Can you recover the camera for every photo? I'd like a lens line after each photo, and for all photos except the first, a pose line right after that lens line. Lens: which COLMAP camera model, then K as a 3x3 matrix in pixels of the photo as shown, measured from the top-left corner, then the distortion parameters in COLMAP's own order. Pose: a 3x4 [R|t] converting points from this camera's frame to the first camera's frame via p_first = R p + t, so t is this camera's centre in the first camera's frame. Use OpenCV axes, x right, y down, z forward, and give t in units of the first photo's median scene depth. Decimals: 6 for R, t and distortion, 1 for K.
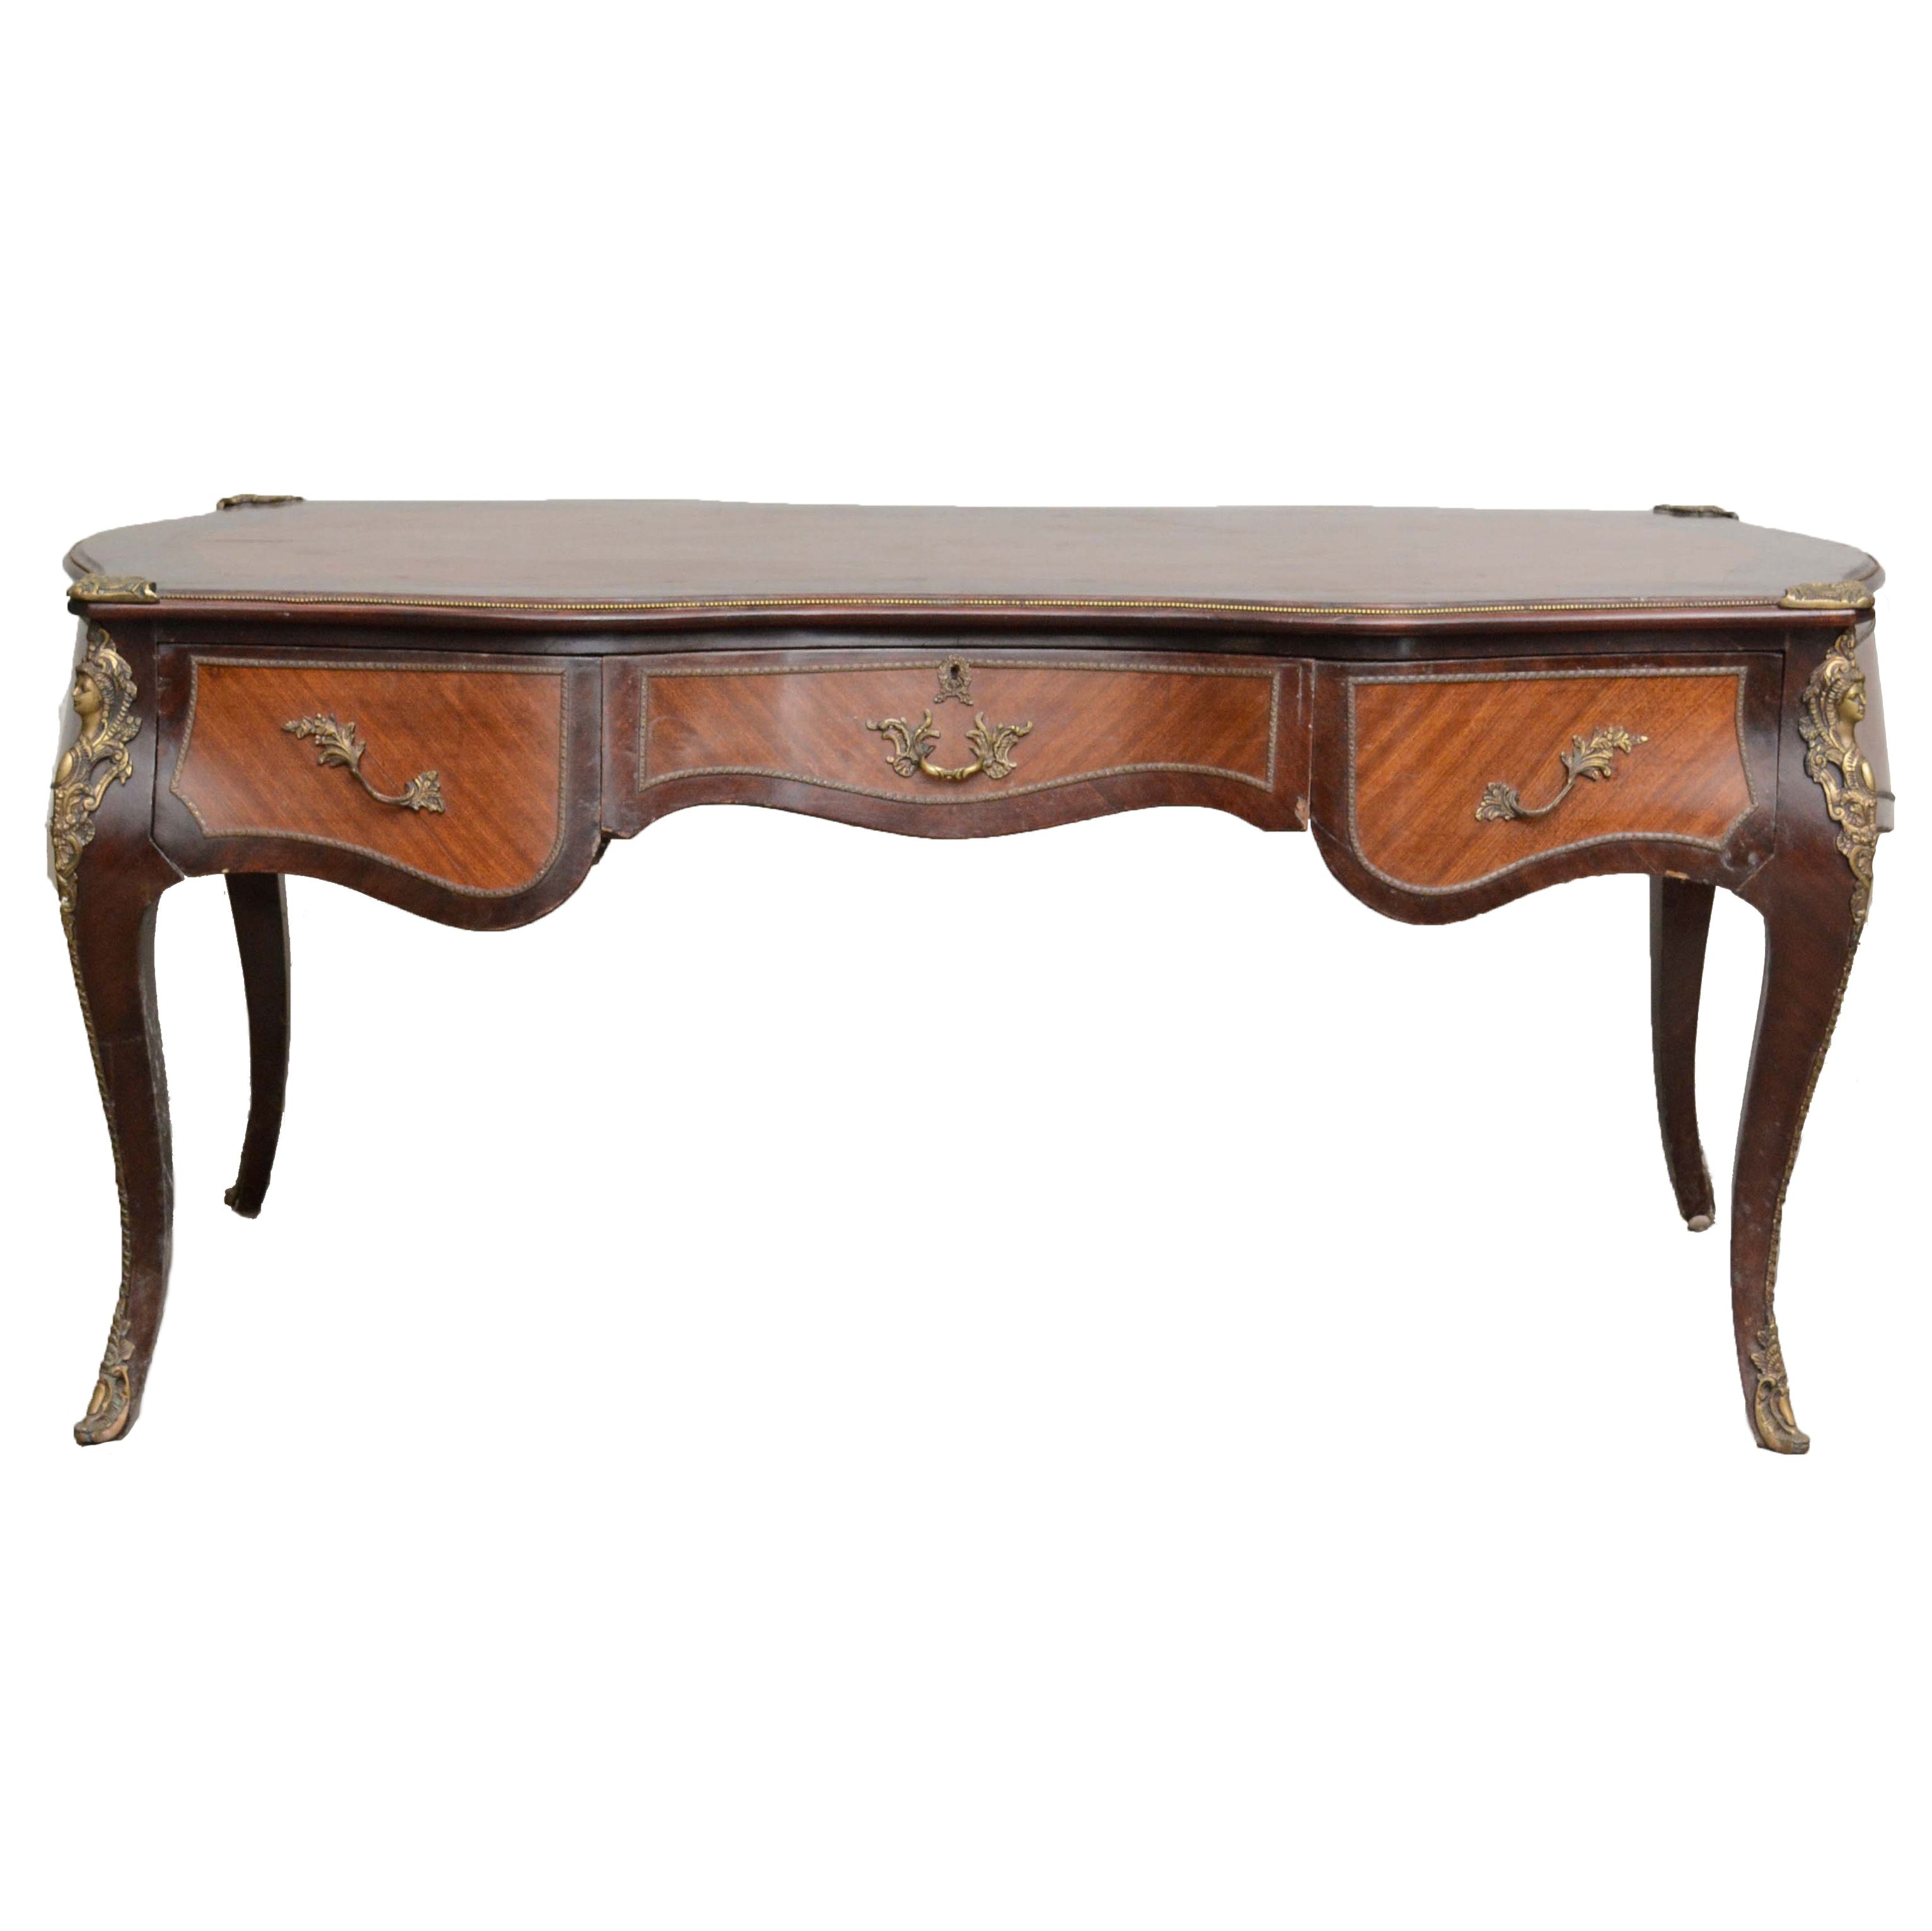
lens RADIAL K [[4193.8, 0, 966.0], [0, 4193.8, 965.5], [0, 0, 1]] dist [-0.053677, 0.078507]
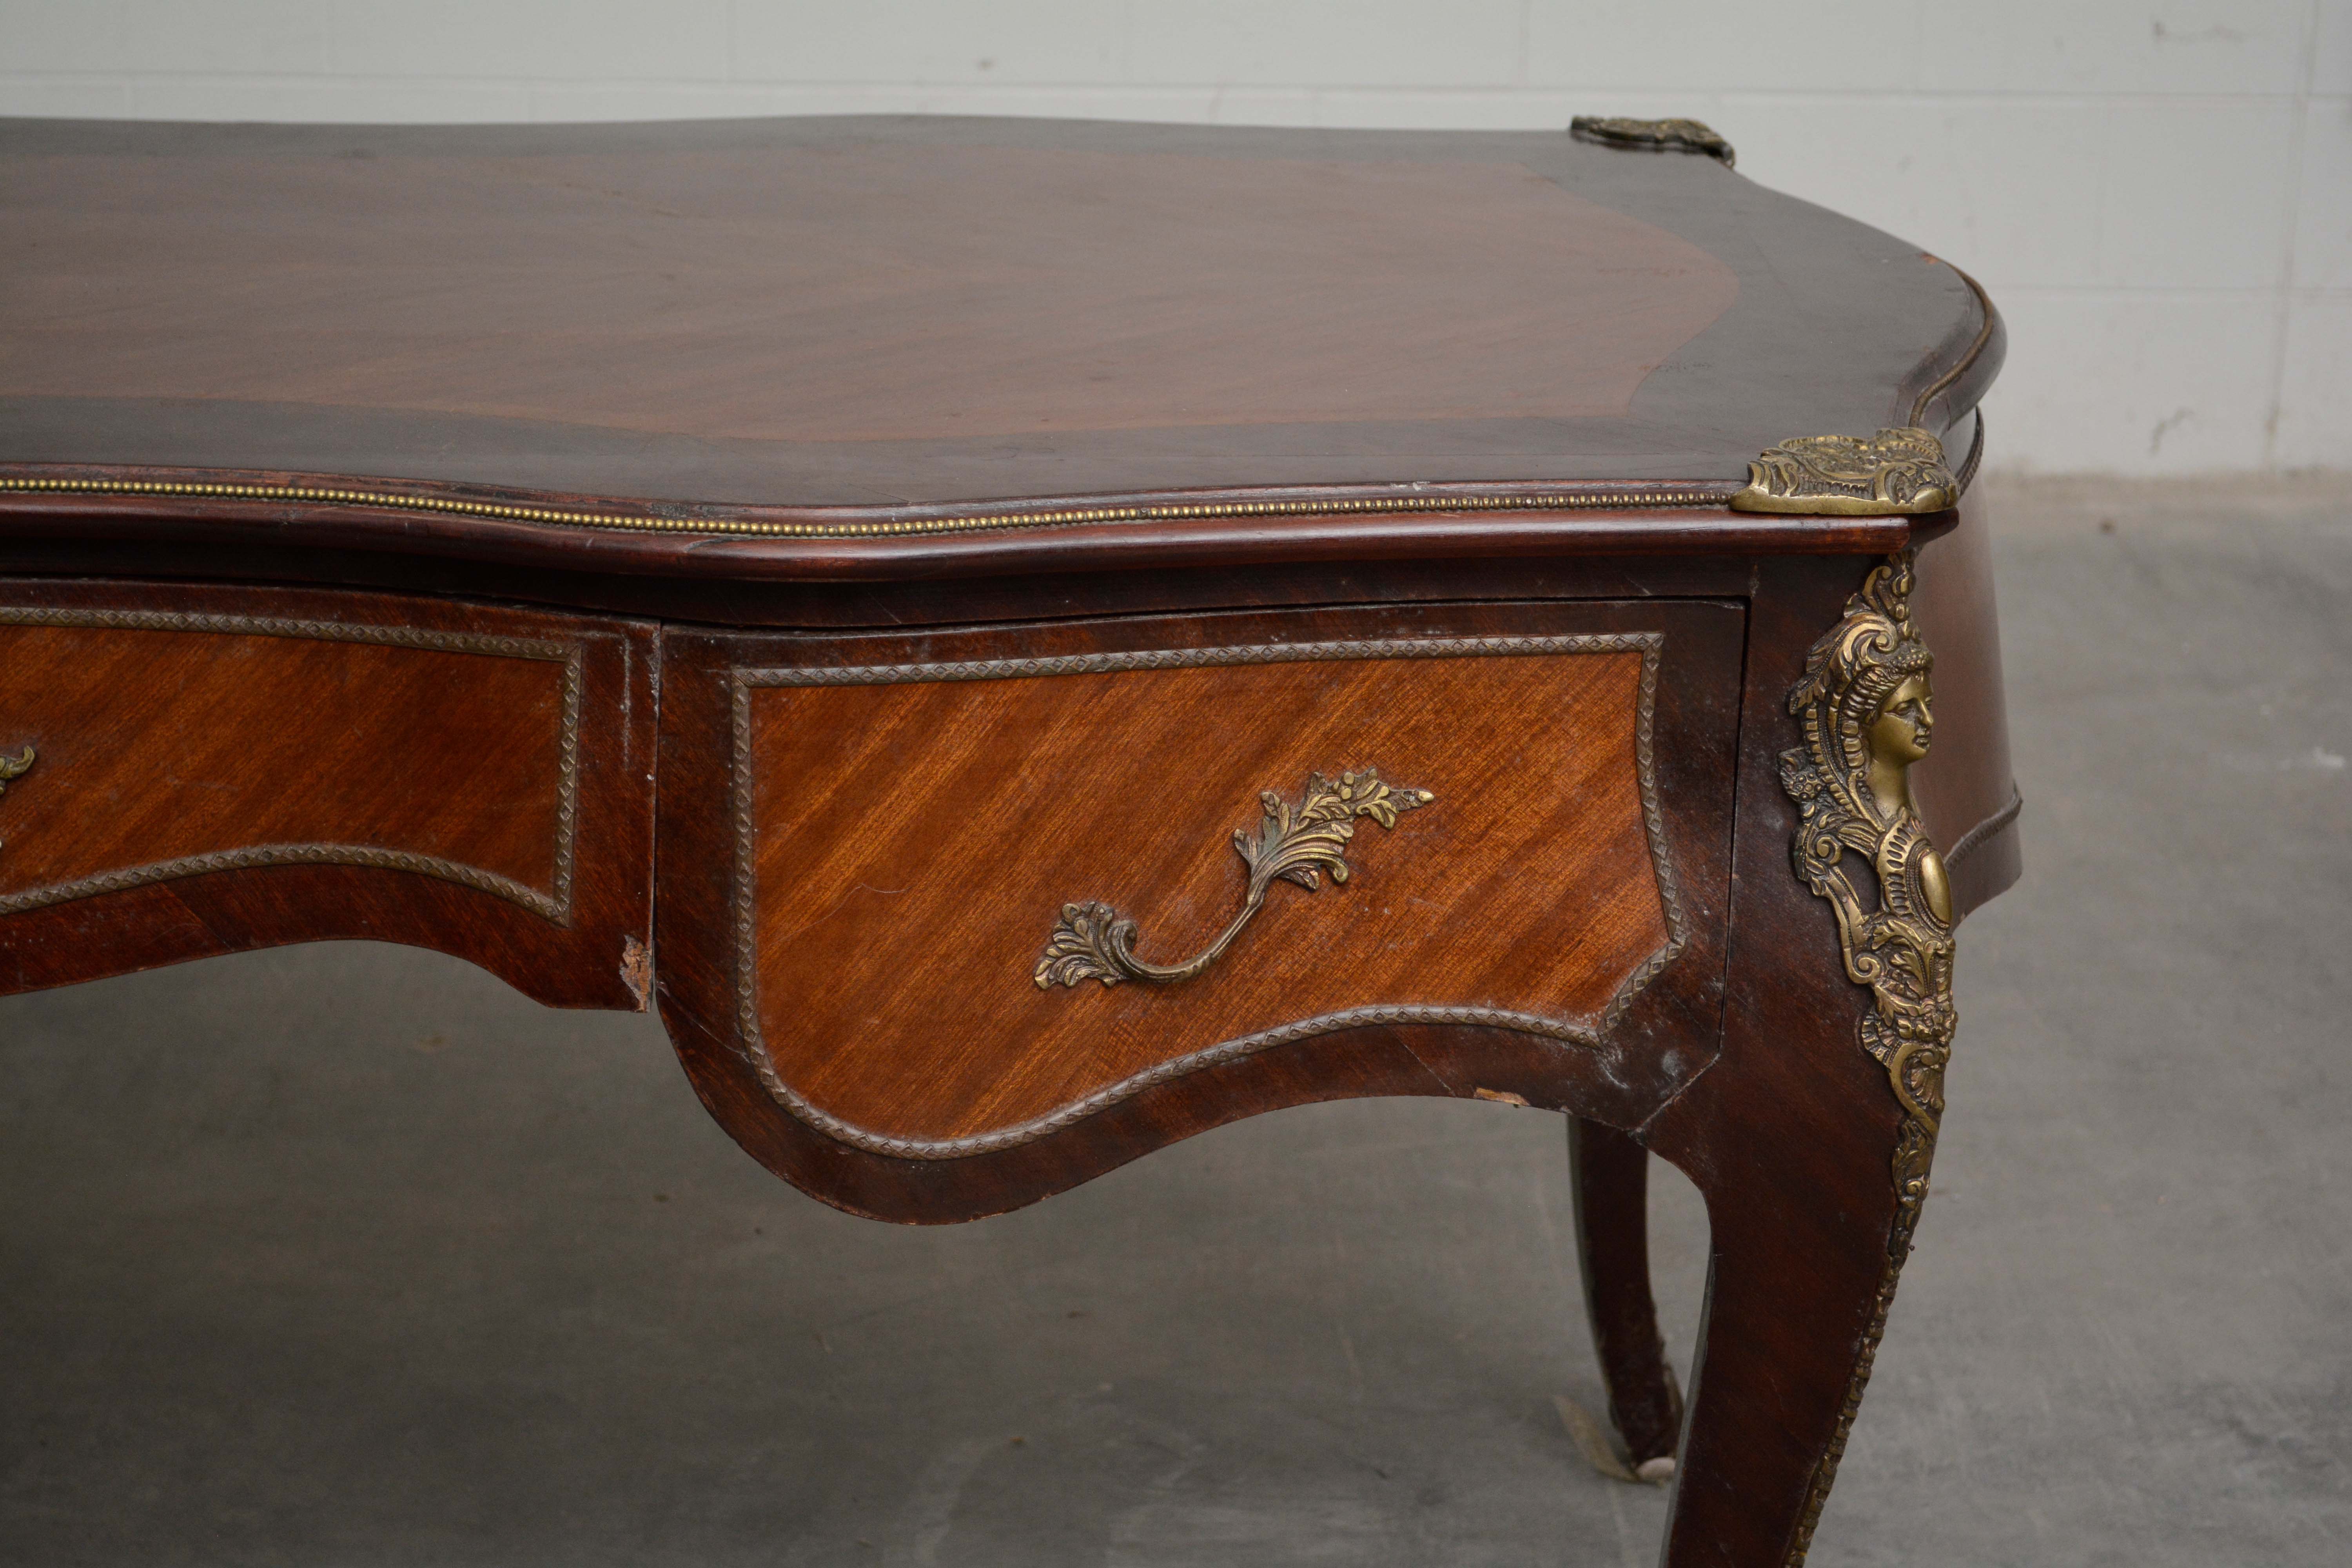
lens RADIAL K [[4818.8, 0, 1176.0], [0, 4818.8, 784.0], [0, 0, 1]] dist [0.038414, 0.042146]
pose [[0.999761, -0.000513, 0.021853, 0.124925], [-0.001653, 0.995085, 0.099008, -0.105333], [-0.021796, -0.099020, 0.994847, 0.499671]]
